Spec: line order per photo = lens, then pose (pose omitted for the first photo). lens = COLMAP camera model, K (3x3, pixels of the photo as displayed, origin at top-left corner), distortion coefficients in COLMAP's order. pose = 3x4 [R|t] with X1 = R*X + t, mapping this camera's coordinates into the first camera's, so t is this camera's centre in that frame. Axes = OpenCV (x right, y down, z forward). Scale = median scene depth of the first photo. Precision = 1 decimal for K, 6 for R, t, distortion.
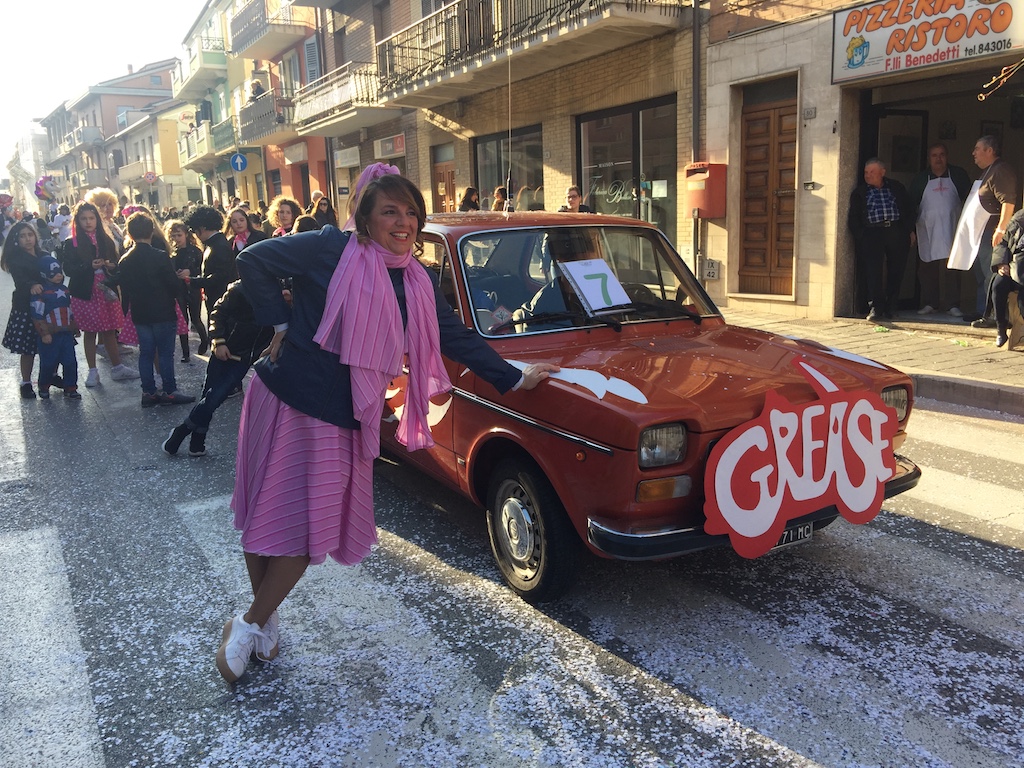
lens RADIAL K [[846.0, 0, 512.0], [0, 846.0, 384.0], [0, 0, 1]] dist [0.114990, -0.176966]
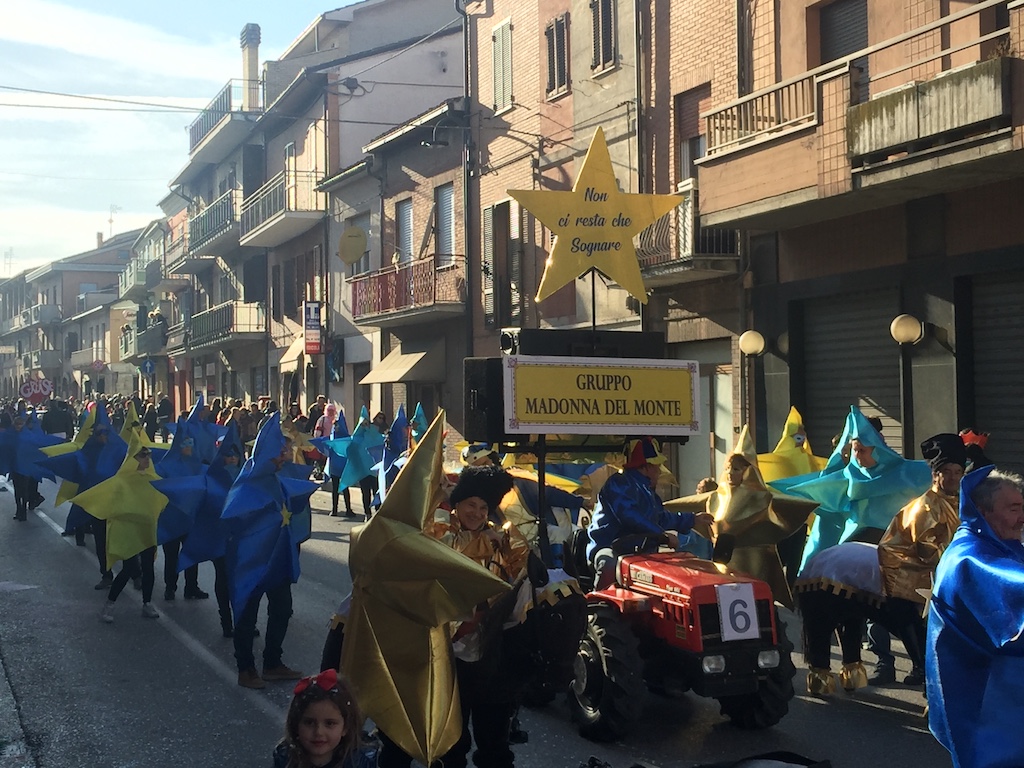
lens RADIAL K [[1701.9, 0, 512.0], [0, 1701.9, 384.0], [0, 0, 1]] dist [-0.014580, -0.029228]
pose [[0.983474, 0.017830, -0.180167, 0.336956], [-0.054111, 0.978600, -0.198530, 0.119375], [0.172771, 0.204998, 0.963393, -0.668947]]
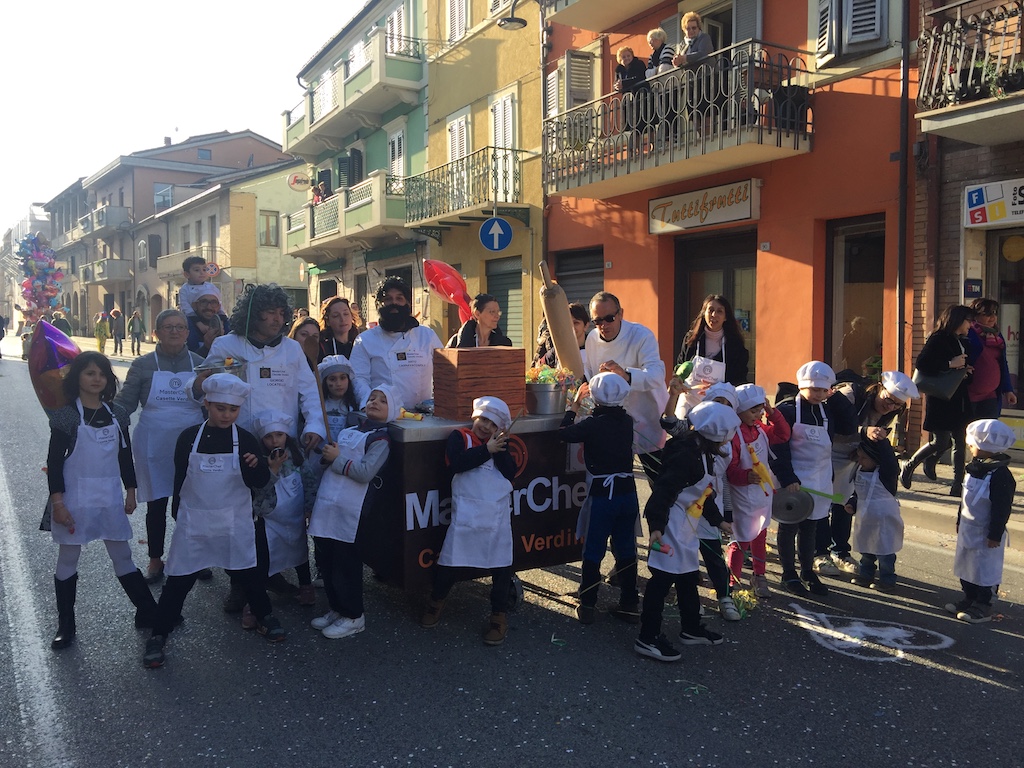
lens RADIAL K [[846.0, 0, 512.0], [0, 846.0, 384.0], [0, 0, 1]] dist [0.114990, -0.176966]
pose [[0.998933, 0.034749, 0.030435, -0.164682], [-0.030455, 0.990822, -0.131695, -0.052264], [-0.034732, 0.130627, 0.990823, 0.259443]]
